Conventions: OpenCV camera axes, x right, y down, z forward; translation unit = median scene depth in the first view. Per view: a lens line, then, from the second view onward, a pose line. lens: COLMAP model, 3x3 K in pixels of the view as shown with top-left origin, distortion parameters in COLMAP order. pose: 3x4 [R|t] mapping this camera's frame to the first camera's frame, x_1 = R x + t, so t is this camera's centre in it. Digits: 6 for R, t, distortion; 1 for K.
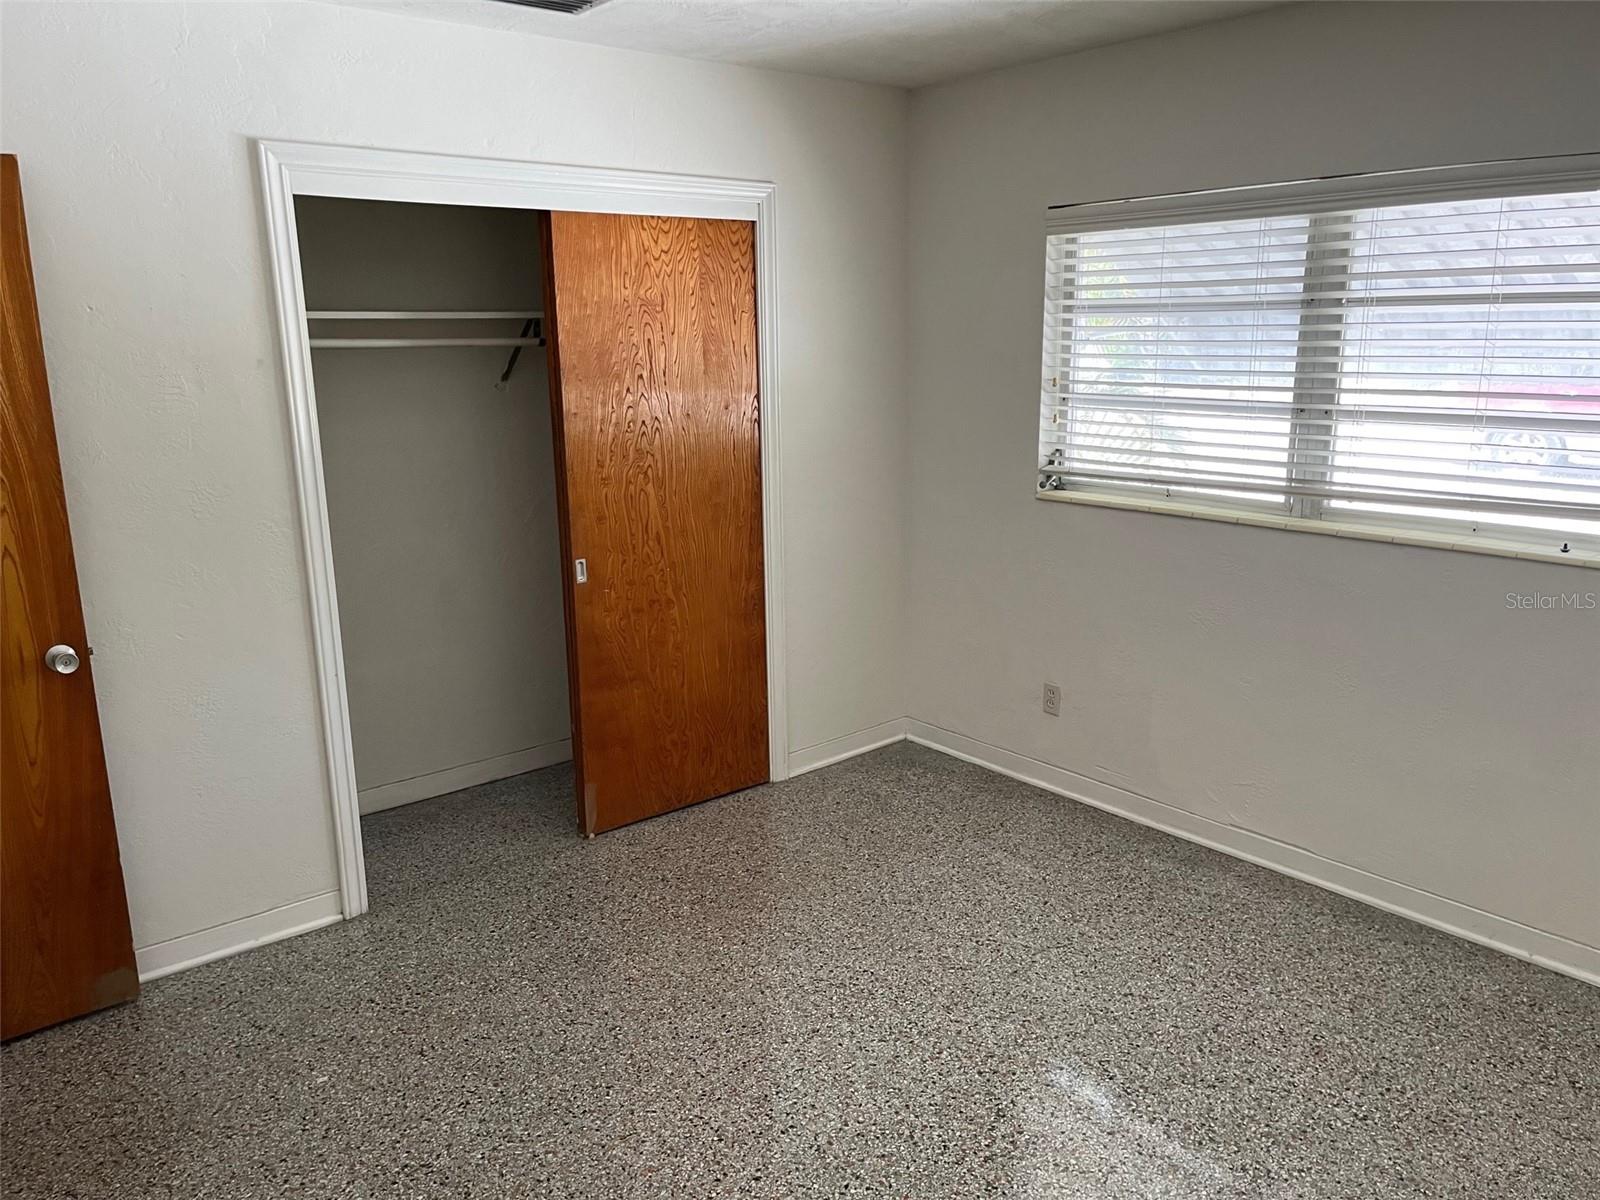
lens RADIAL K [[1202.2, 0, 858.2], [0, 1202.2, 615.9], [0, 0, 1]] dist [0.060925, -0.083689]
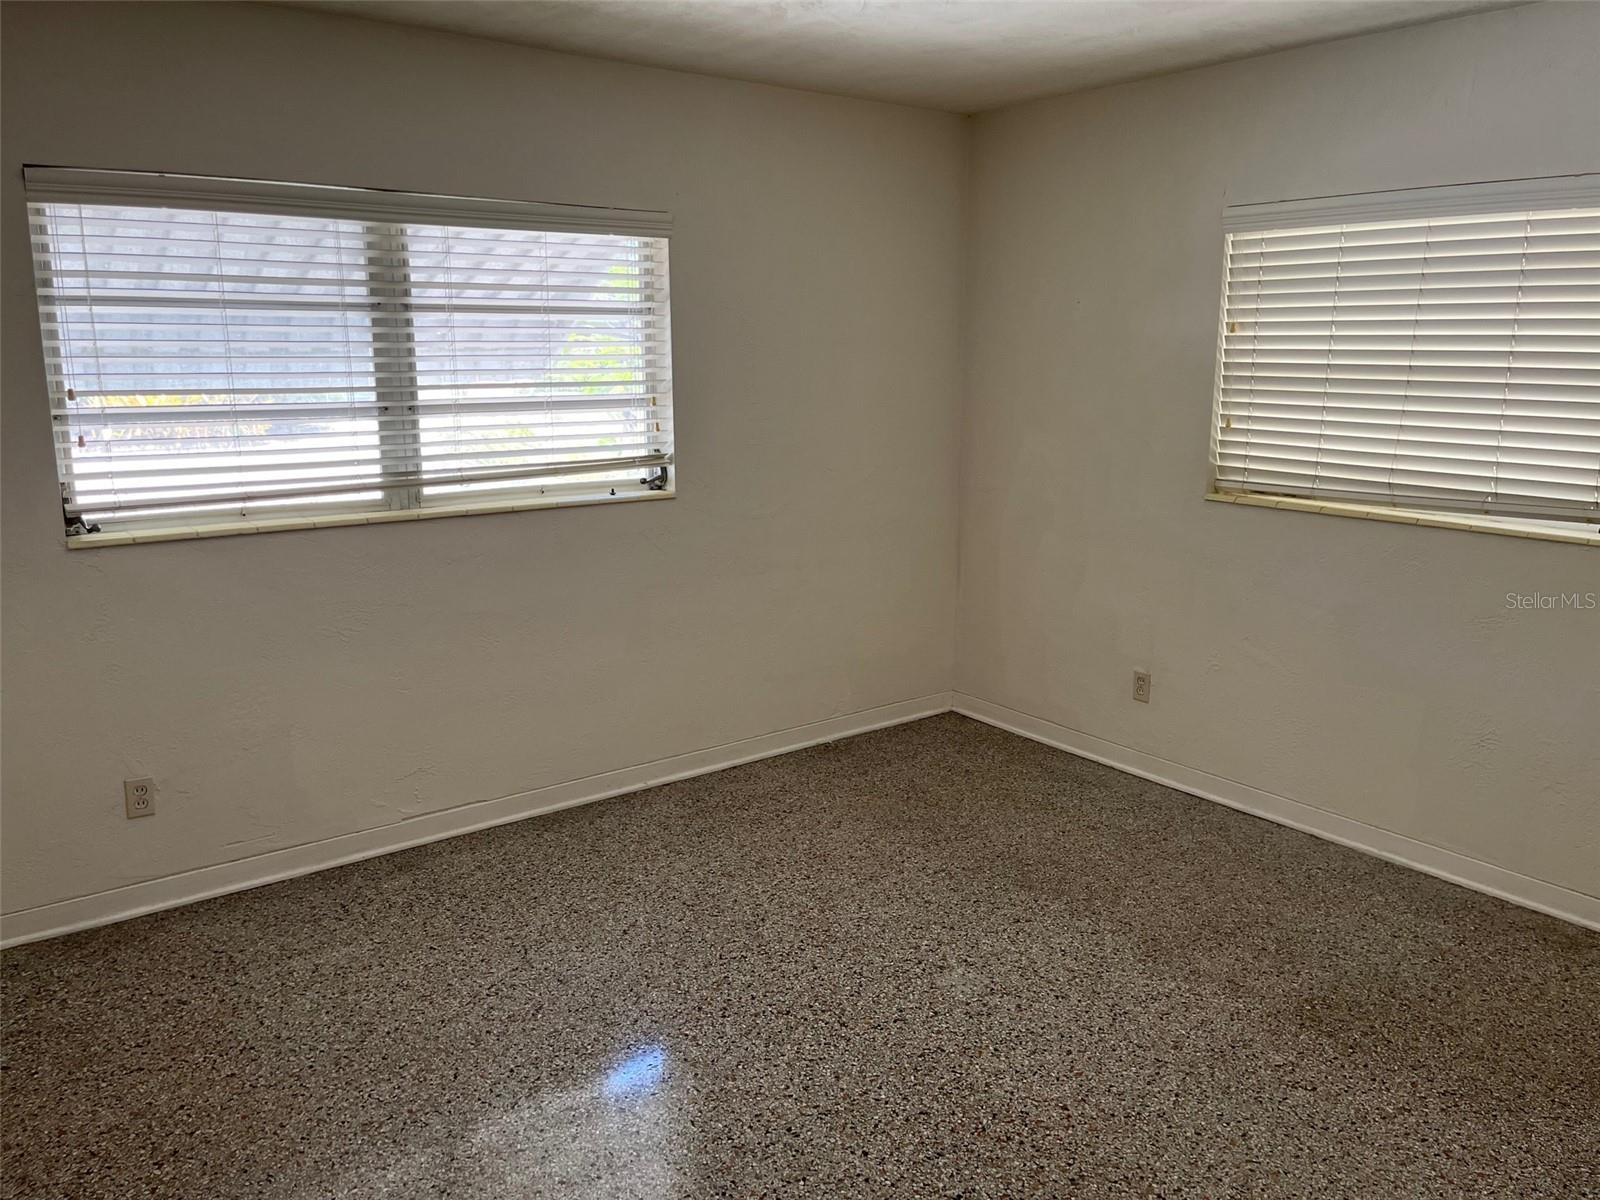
lens RADIAL K [[1202.2, 0, 801.3], [0, 1202.2, 601.7], [0, 0, 1]] dist [0.060925, -0.083689]
pose [[0.070853, -0.202909, 0.976631, -0.673509], [0.228950, 0.956260, 0.182067, -0.118734], [-0.970856, 0.210700, 0.114210, 0.569458]]
